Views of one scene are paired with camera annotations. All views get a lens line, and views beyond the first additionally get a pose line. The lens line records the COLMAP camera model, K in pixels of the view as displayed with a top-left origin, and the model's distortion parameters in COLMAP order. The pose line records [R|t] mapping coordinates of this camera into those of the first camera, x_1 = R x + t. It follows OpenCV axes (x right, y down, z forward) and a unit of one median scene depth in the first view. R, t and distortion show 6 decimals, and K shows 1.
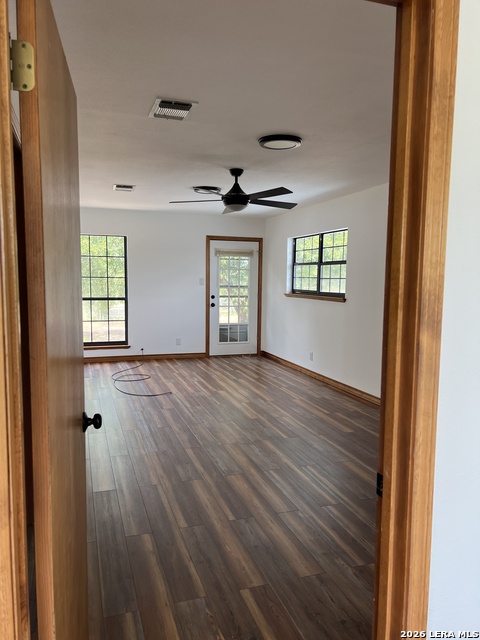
lens RADIAL K [[485.1, 0, 239.8], [0, 485.1, 320.7], [0, 0, 1]] dist [0.040215, -0.035801]
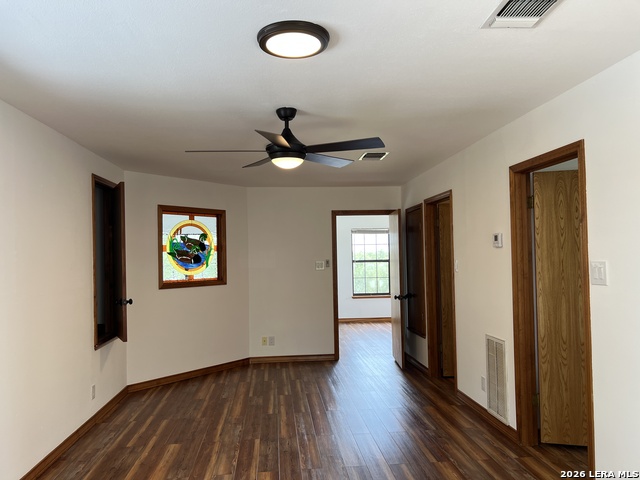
lens RADIAL K [[485.1, 0, 319.6], [0, 485.1, 240.8], [0, 0, 1]] dist [0.040215, -0.035801]
pose [[-0.971869, 0.013233, 0.235151, -0.215256], [0.029030, 0.997538, 0.063841, -0.165904], [-0.233727, 0.068871, -0.969860, 1.685766]]
